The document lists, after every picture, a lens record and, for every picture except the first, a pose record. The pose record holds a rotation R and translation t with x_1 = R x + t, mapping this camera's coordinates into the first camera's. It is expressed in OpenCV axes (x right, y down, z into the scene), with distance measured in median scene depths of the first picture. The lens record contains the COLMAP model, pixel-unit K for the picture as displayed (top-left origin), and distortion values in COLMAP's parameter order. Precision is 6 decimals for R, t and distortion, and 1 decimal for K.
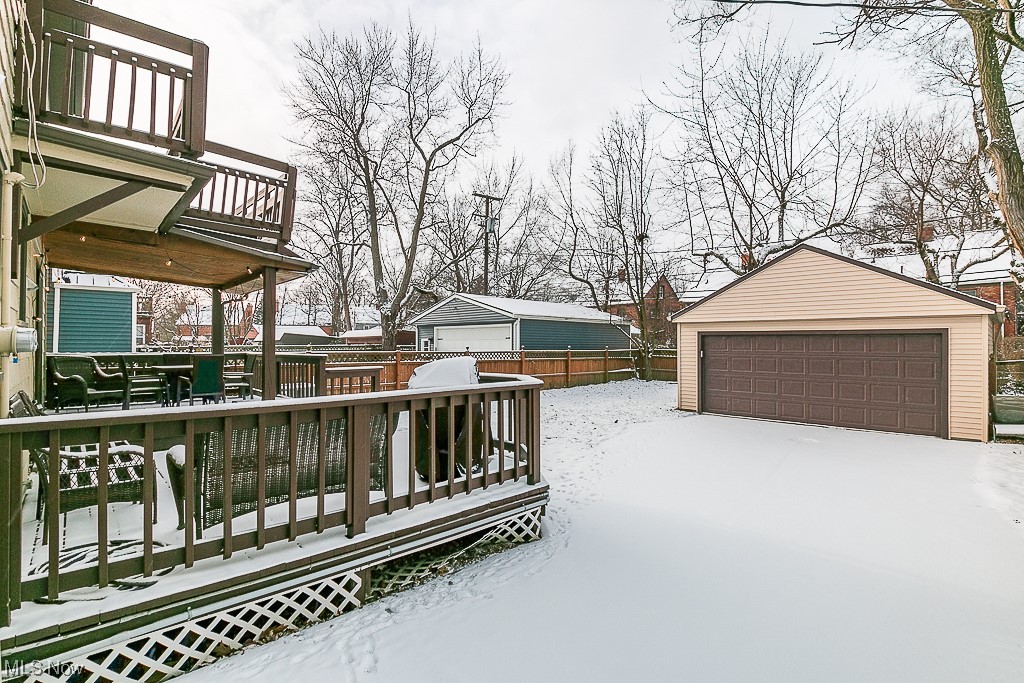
lens RADIAL K [[491.6, 0, 508.0], [0, 491.6, 336.5], [0, 0, 1]] dist [0.013878, -0.024641]
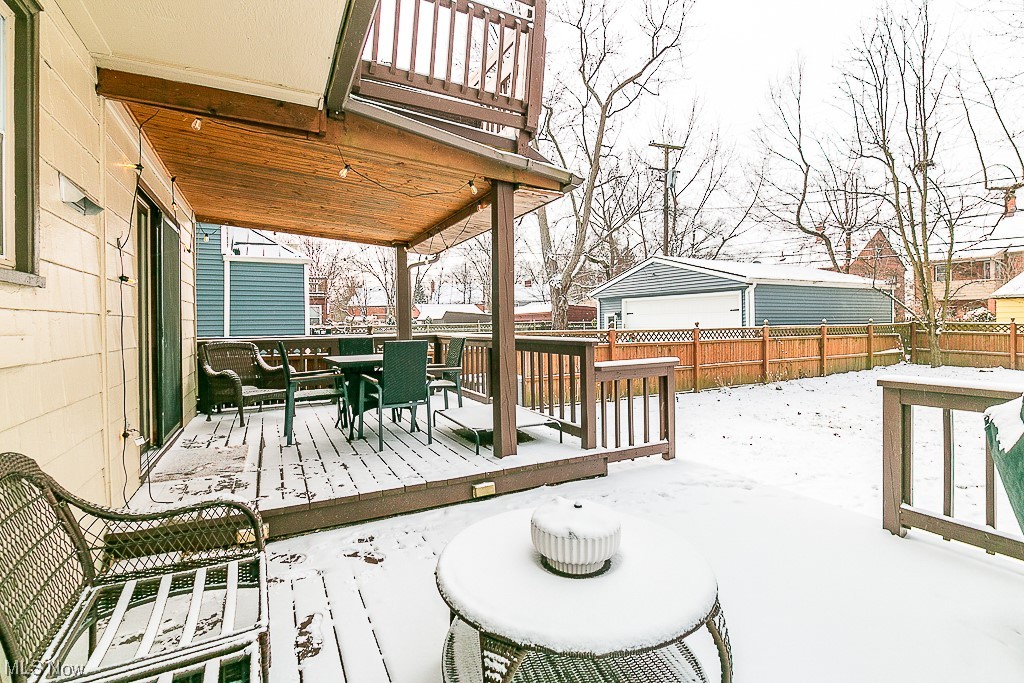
lens RADIAL K [[470.1, 0, 515.7], [0, 470.1, 320.8], [0, 0, 1]] dist [-0.002233, -0.000579]
pose [[0.969072, -0.015000, -0.246324, -0.124397], [0.018851, 0.999734, 0.013282, 0.003010], [0.246059, -0.017515, 0.969097, 0.176970]]
